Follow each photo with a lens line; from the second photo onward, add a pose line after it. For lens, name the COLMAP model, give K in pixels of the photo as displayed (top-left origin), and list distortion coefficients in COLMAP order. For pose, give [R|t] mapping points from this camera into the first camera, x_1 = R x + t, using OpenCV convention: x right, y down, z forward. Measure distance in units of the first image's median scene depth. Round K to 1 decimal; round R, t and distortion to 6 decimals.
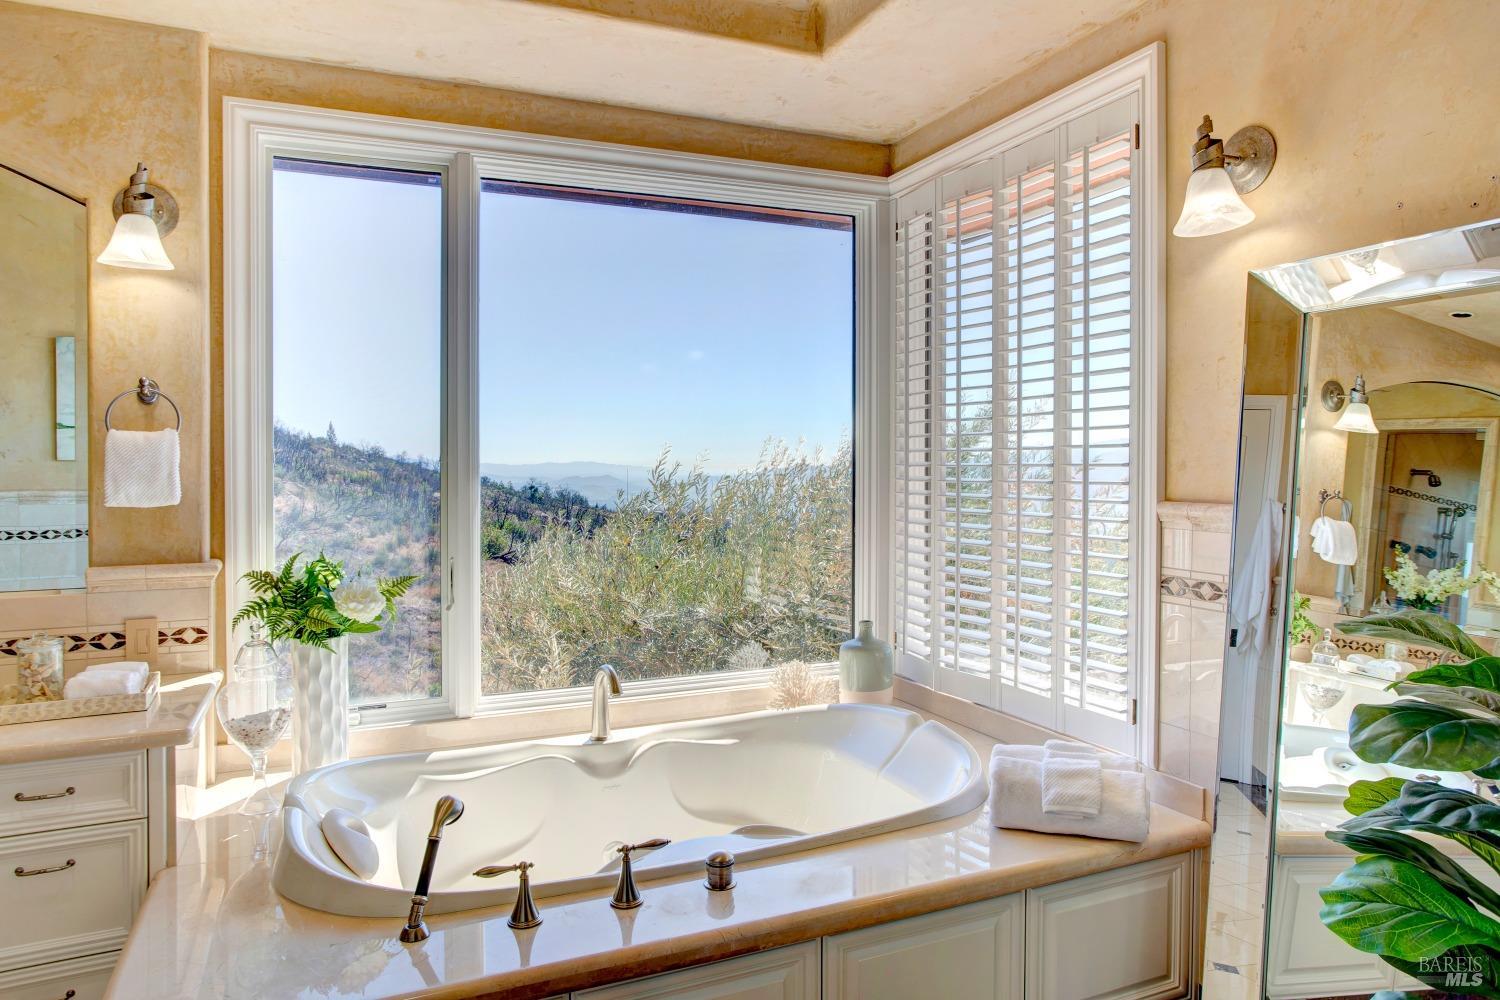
lens RADIAL K [[996.5, 0, 750.3], [0, 996.5, 470.2], [0, 0, 1]] dist [0.000841, 0.000318]
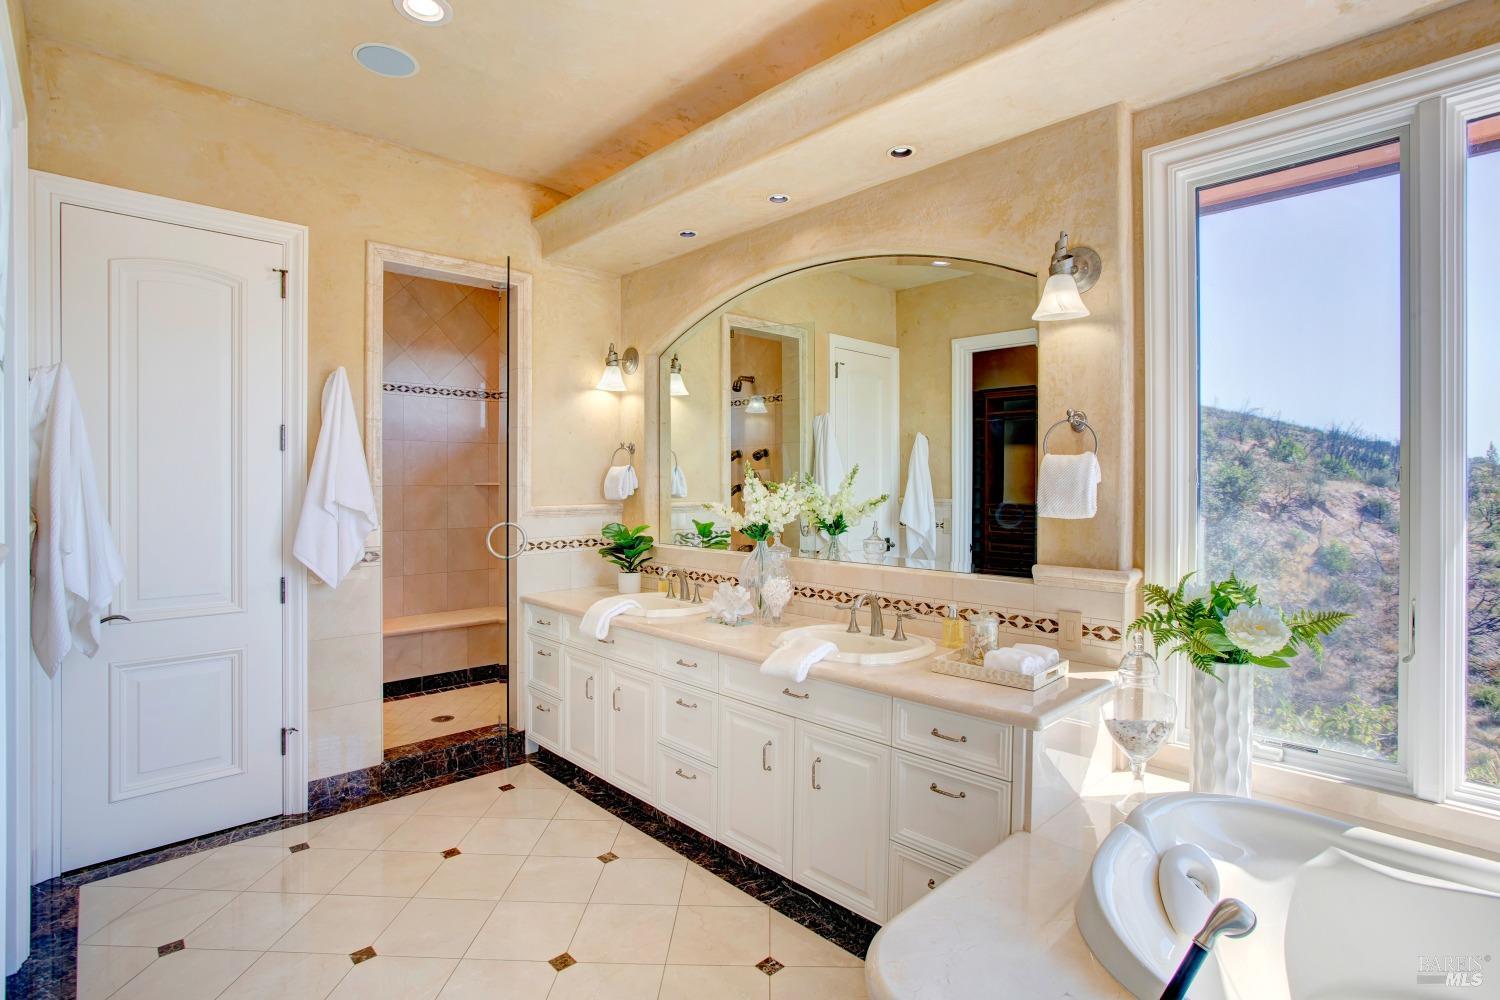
lens RADIAL K [[734.3, 0, 750.2], [0, 734.3, 477.7], [0, 0, 1]] dist [-0.057514, 0.021228]
pose [[0.337601, -0.001639, -0.941288, 0.076947], [-0.010206, 0.999933, -0.005402, -0.002961], [0.941234, 0.011430, 0.337562, 0.340378]]
